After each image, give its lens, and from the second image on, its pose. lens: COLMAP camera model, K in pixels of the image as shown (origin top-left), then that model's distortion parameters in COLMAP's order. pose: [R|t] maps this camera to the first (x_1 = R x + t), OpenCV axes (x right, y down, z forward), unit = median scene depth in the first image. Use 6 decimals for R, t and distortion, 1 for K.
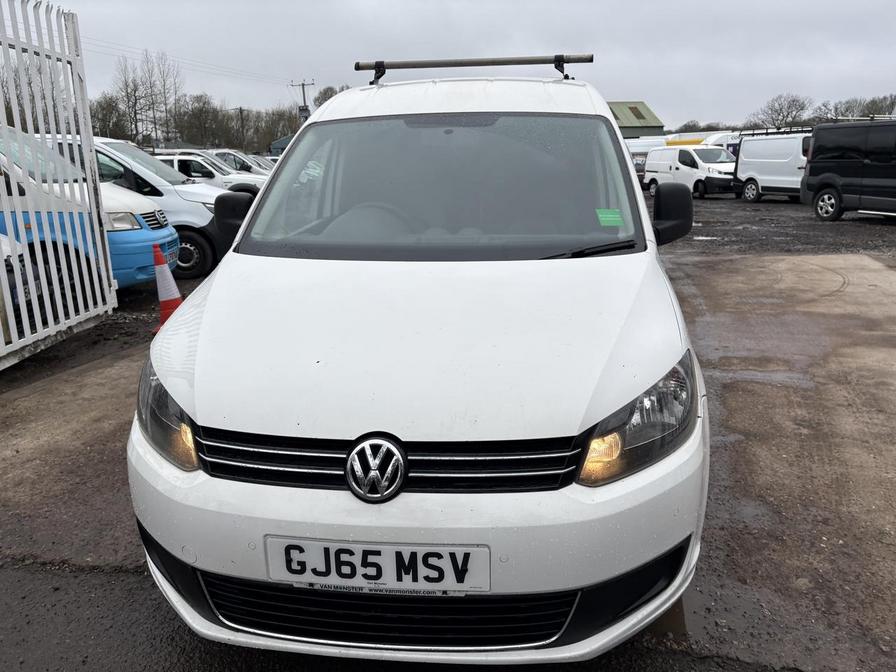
lens RADIAL K [[729.2, 0, 457.3], [0, 729.2, 330.2], [0, 0, 1]] dist [0.050869, -0.046212]
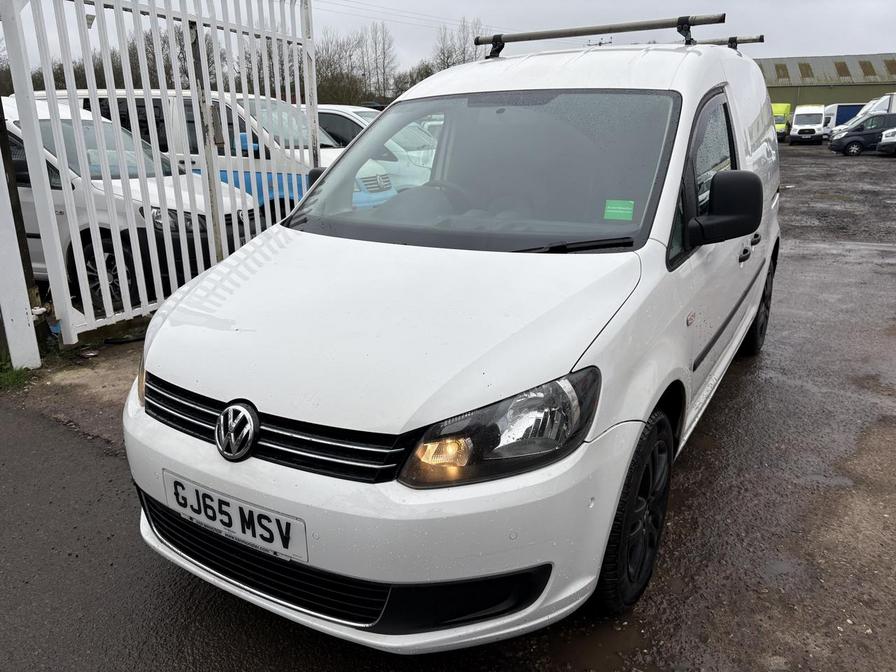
lens RADIAL K [[729.2, 0, 446.0], [0, 729.2, 336.2], [0, 0, 1]] dist [0.050869, -0.046212]
pose [[0.895840, 0.128082, -0.425517, 0.627228], [-0.102078, 0.991268, 0.083471, -0.079841], [0.432493, -0.031341, 0.901092, 0.131766]]
